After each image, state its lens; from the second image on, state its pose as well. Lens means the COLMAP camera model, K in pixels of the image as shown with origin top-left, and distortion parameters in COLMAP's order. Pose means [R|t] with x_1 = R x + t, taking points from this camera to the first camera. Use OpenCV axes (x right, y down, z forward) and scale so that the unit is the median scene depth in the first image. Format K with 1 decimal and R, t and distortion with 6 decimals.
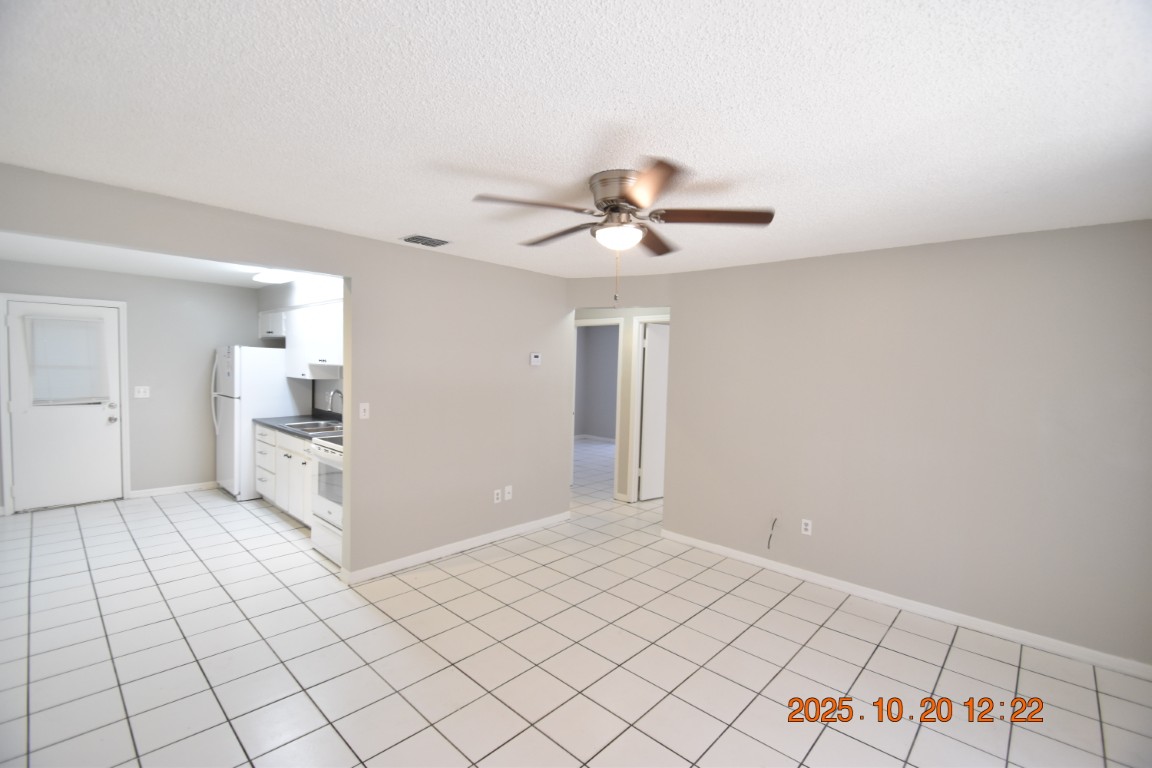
lens RADIAL K [[508.0, 0, 568.3], [0, 508.0, 383.5], [0, 0, 1]] dist [0.000100, -0.006554]
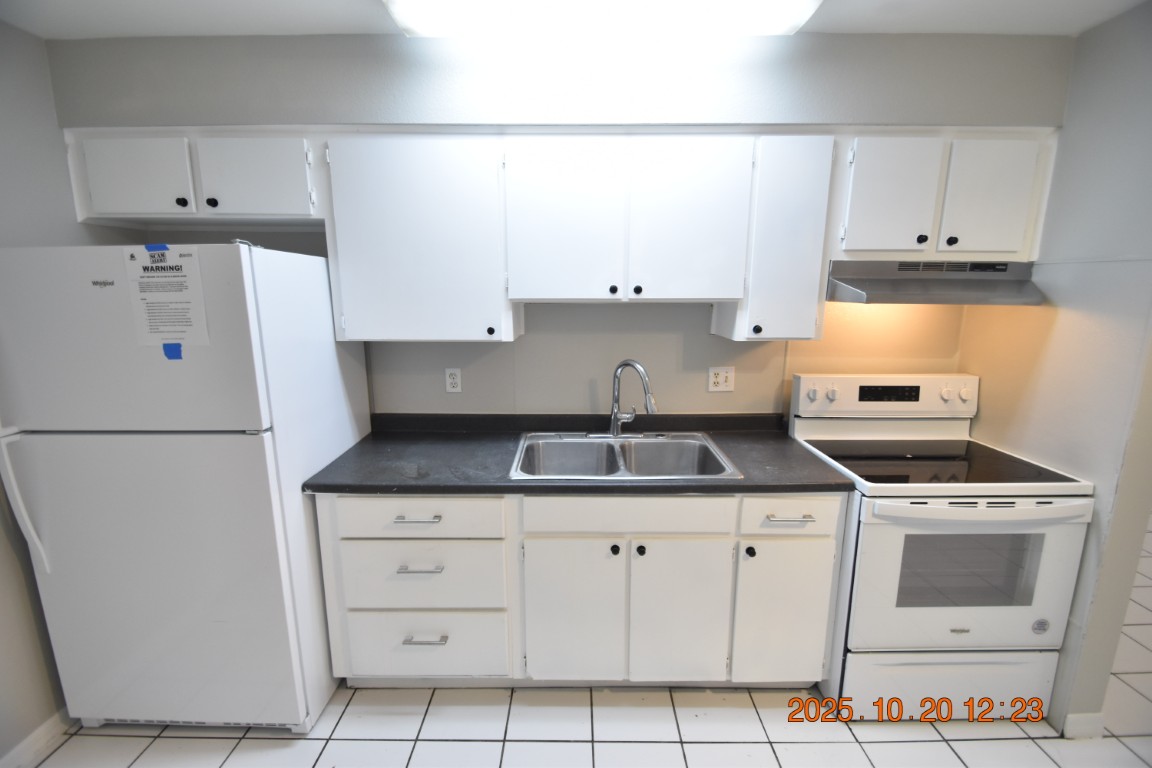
lens RADIAL K [[508.0, 0, 578.6], [0, 508.0, 385.4], [0, 0, 1]] dist [0.000100, -0.006554]
pose [[0.729294, -0.151967, 0.667110, -0.716334], [0.043318, 0.983321, 0.176643, -0.039355], [-0.682828, -0.099926, 0.723713, 0.676194]]
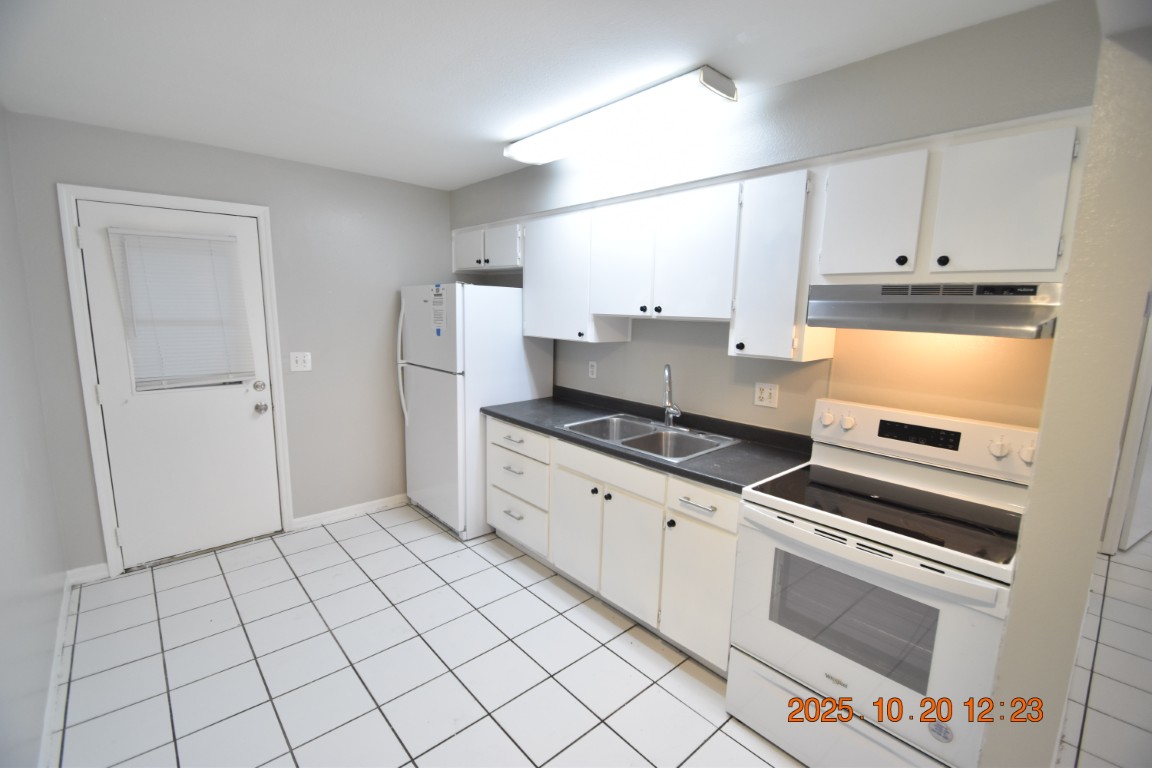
lens RADIAL K [[508.0, 0, 578.4], [0, 508.0, 383.8], [0, 0, 1]] dist [0.000100, -0.006554]
pose [[0.996429, 0.009571, -0.083891, -0.469744], [-0.000203, 0.993823, 0.110974, -0.024480], [0.084435, -0.110560, 0.990276, 0.432975]]
